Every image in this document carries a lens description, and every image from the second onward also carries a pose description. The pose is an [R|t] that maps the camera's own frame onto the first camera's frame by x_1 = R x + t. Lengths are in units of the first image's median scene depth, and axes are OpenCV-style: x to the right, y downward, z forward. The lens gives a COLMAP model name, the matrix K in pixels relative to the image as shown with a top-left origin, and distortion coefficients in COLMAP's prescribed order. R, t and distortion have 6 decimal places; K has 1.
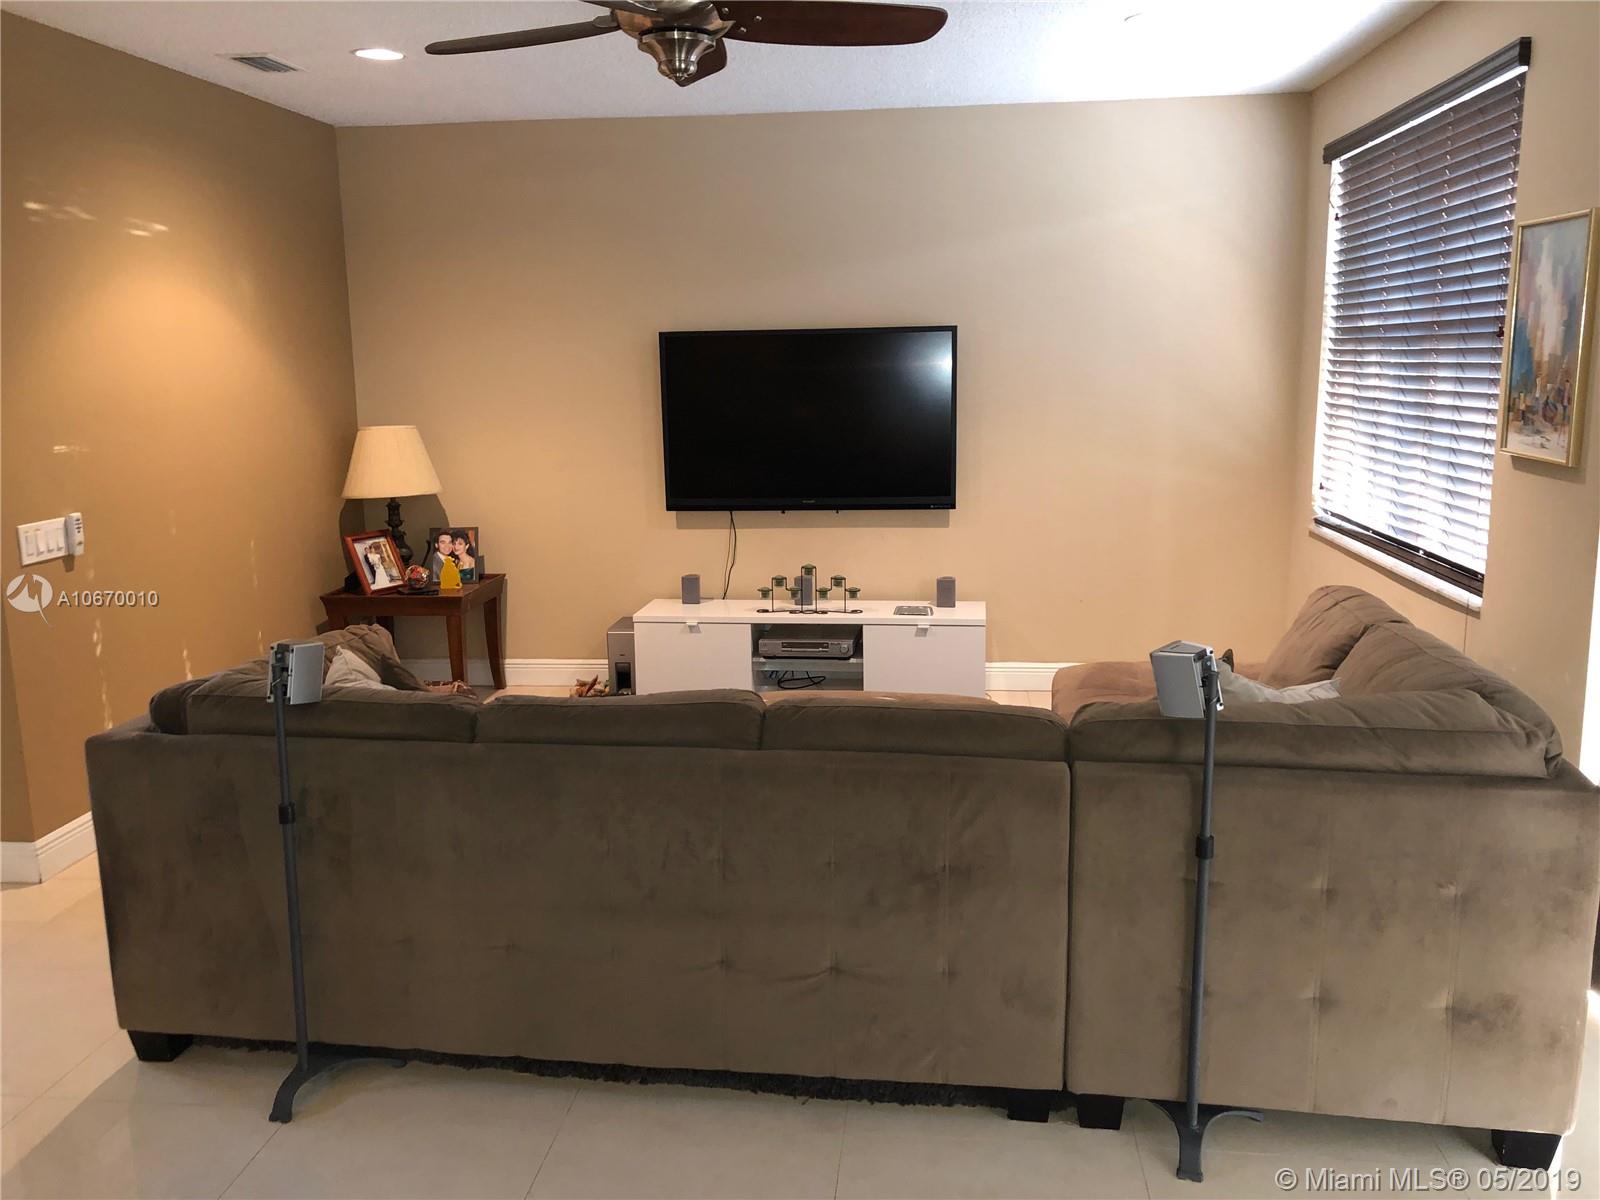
lens RADIAL K [[1304.3, 0, 783.1], [0, 1304.3, 599.9], [0, 0, 1]] dist [0.047074, -0.012905]
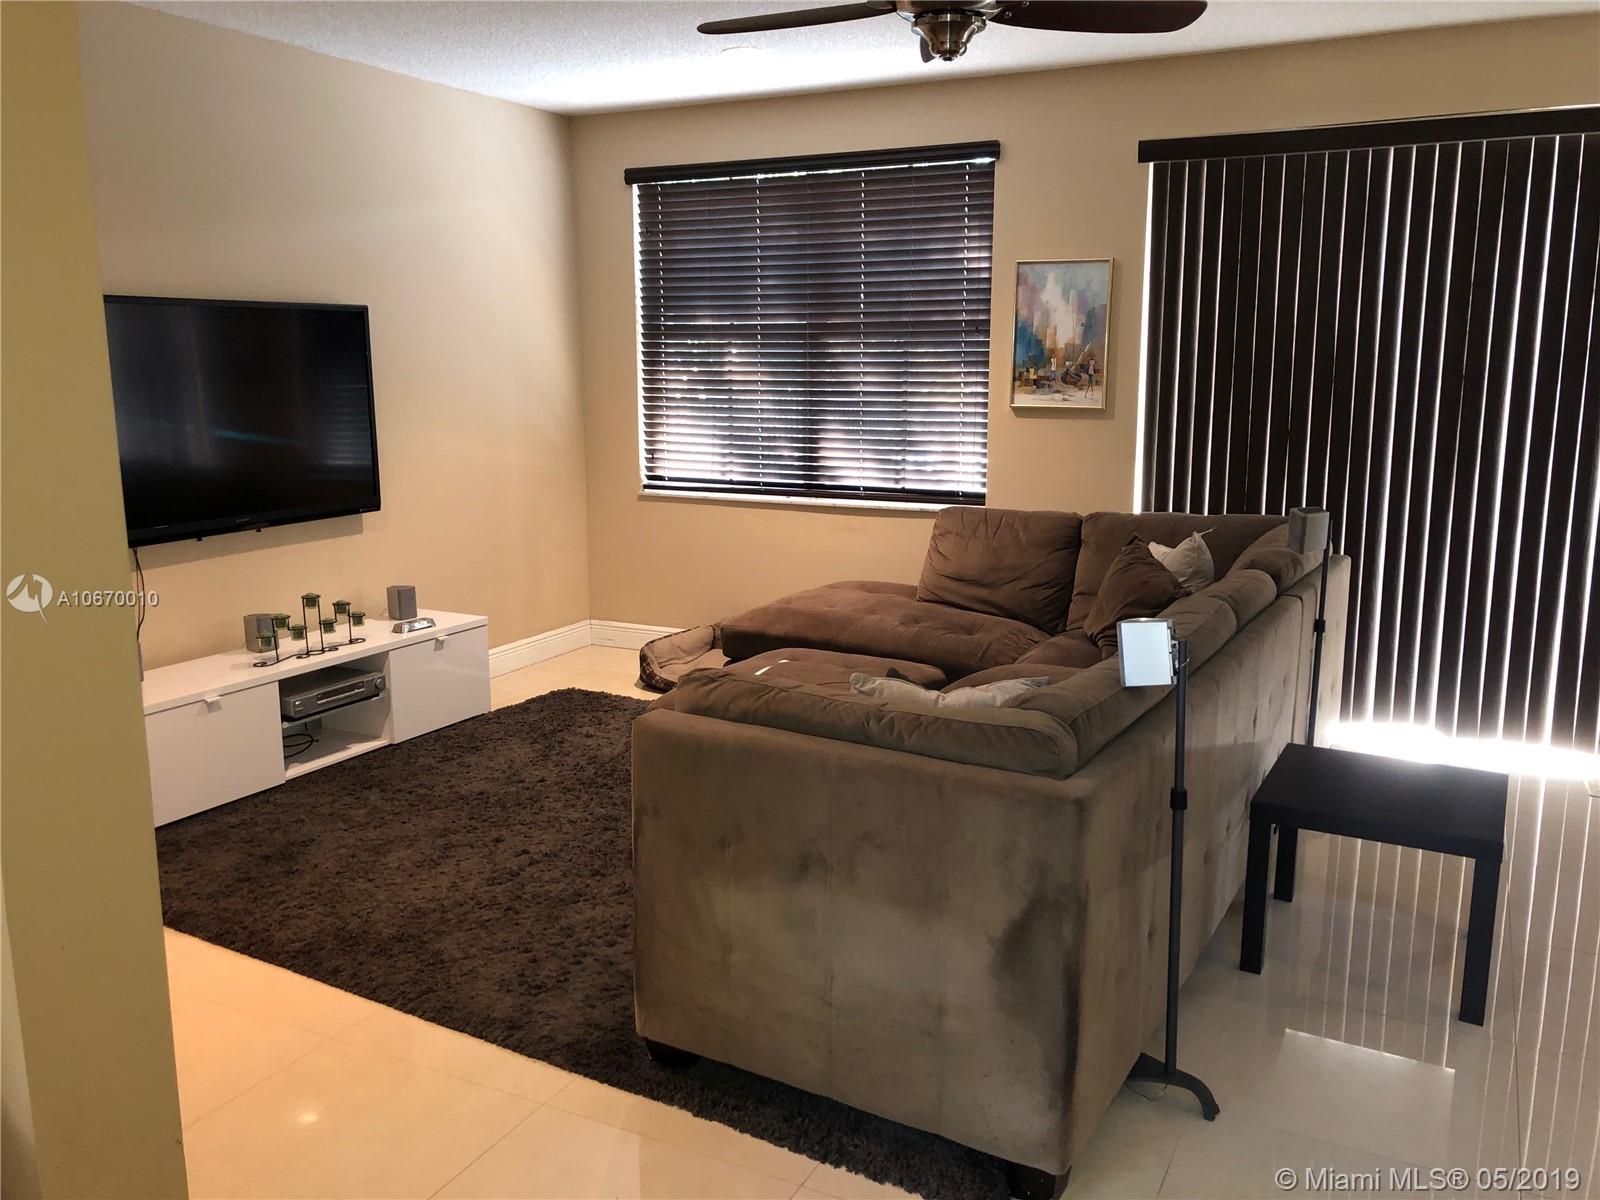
lens RADIAL K [[1304.3, 0, 783.1], [0, 1304.3, 599.9], [0, 0, 1]] dist [0.047074, -0.012905]
pose [[0.364447, -0.162609, 0.916917, -0.666074], [0.168668, 0.979877, 0.106734, -0.065290], [-0.915822, 0.115756, 0.384540, 0.449407]]
